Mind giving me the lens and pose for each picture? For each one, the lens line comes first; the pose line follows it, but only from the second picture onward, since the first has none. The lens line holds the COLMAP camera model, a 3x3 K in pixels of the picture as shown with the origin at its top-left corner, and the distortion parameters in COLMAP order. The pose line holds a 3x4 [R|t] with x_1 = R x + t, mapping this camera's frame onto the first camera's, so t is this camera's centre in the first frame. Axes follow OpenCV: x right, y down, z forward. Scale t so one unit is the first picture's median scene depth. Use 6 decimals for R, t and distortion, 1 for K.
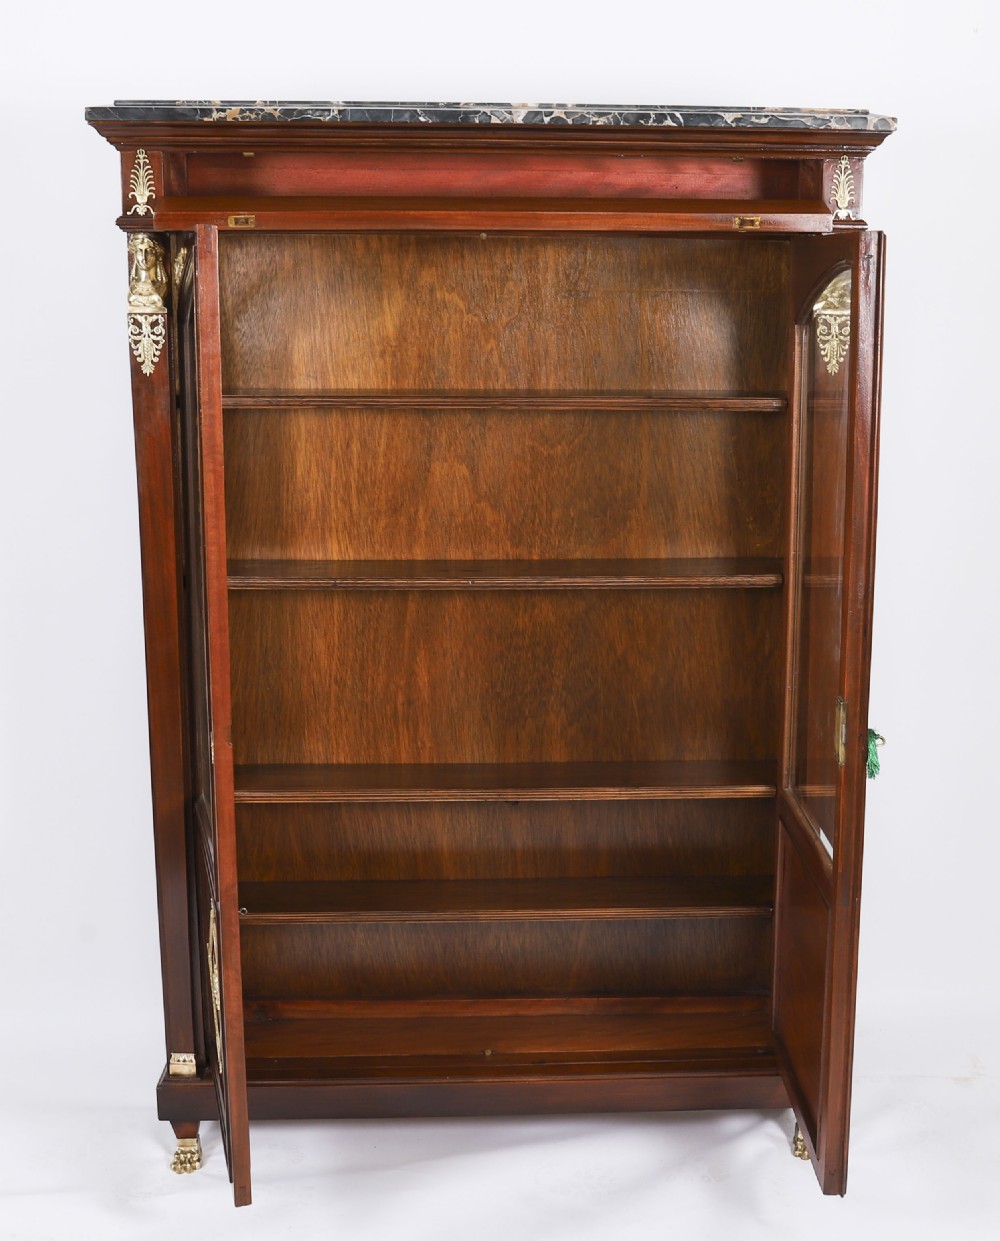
lens RADIAL K [[1692.8, 0, 626.1], [0, 1692.8, 624.6], [0, 0, 1]] dist [-0.117554, 0.117948]
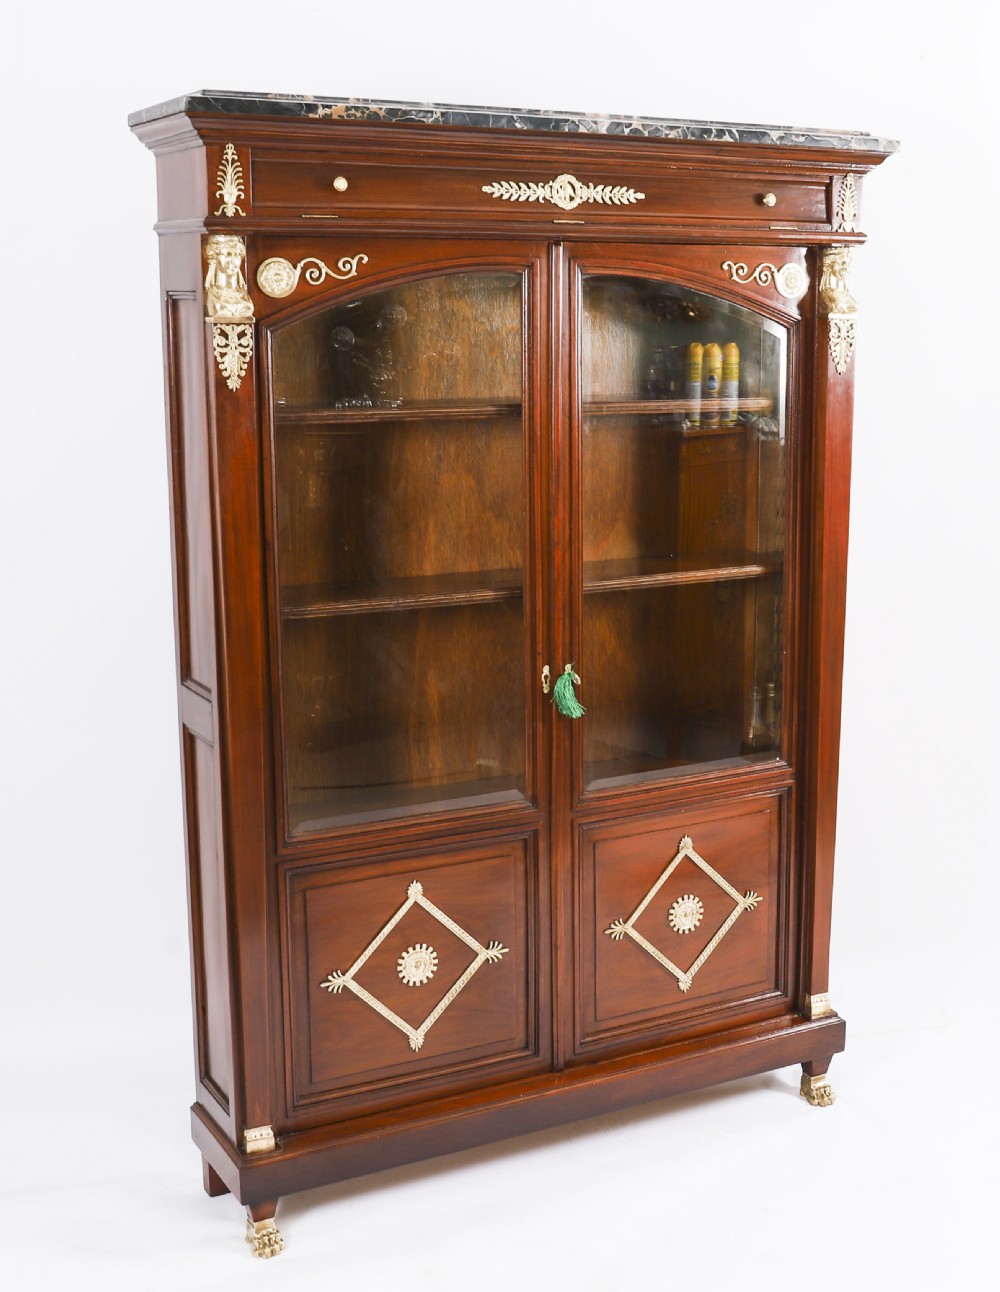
lens RADIAL K [[1787.9, 0, 659.1], [0, 1787.9, 648.6], [0, 0, 1]] dist [-0.093797, 0.082418]
pose [[0.889317, -0.091283, 0.448089, -0.532447], [0.089264, 0.995677, 0.025673, -0.012527], [-0.448495, 0.017167, 0.893620, 0.028479]]
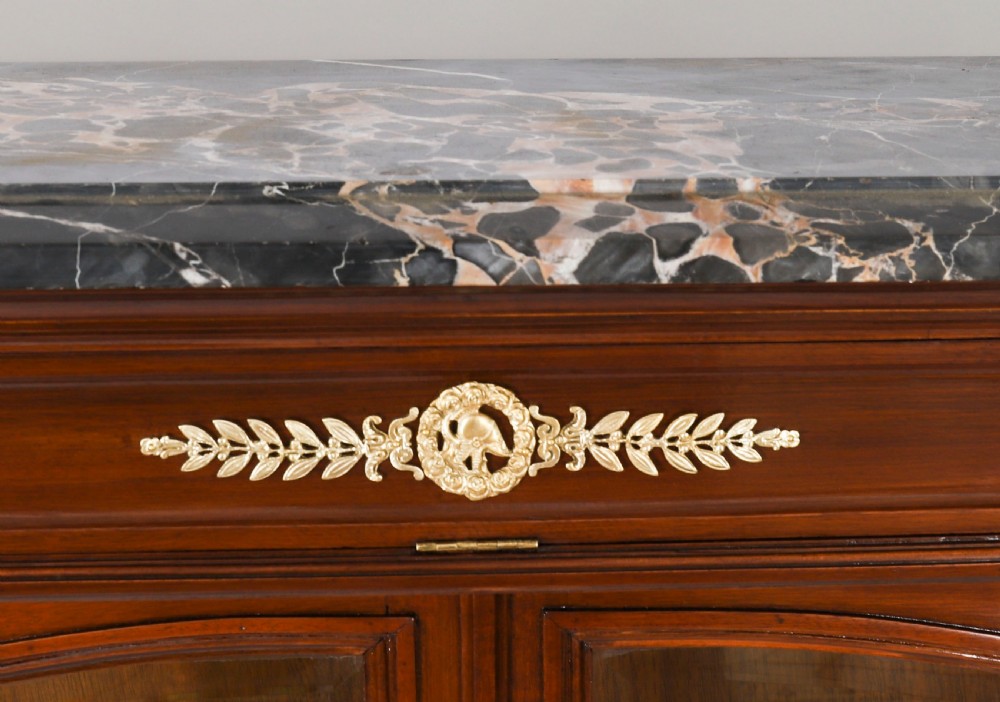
lens RADIAL K [[2163.7, 0, 608.1], [0, 2163.7, 350.8], [0, 0, 1]] dist [0.010333, 0.062106]
pose [[0.999806, 0.002540, -0.019537, -0.048826], [0.000345, 0.989244, 0.146273, -0.331449], [0.019698, -0.146251, 0.989051, 0.647085]]
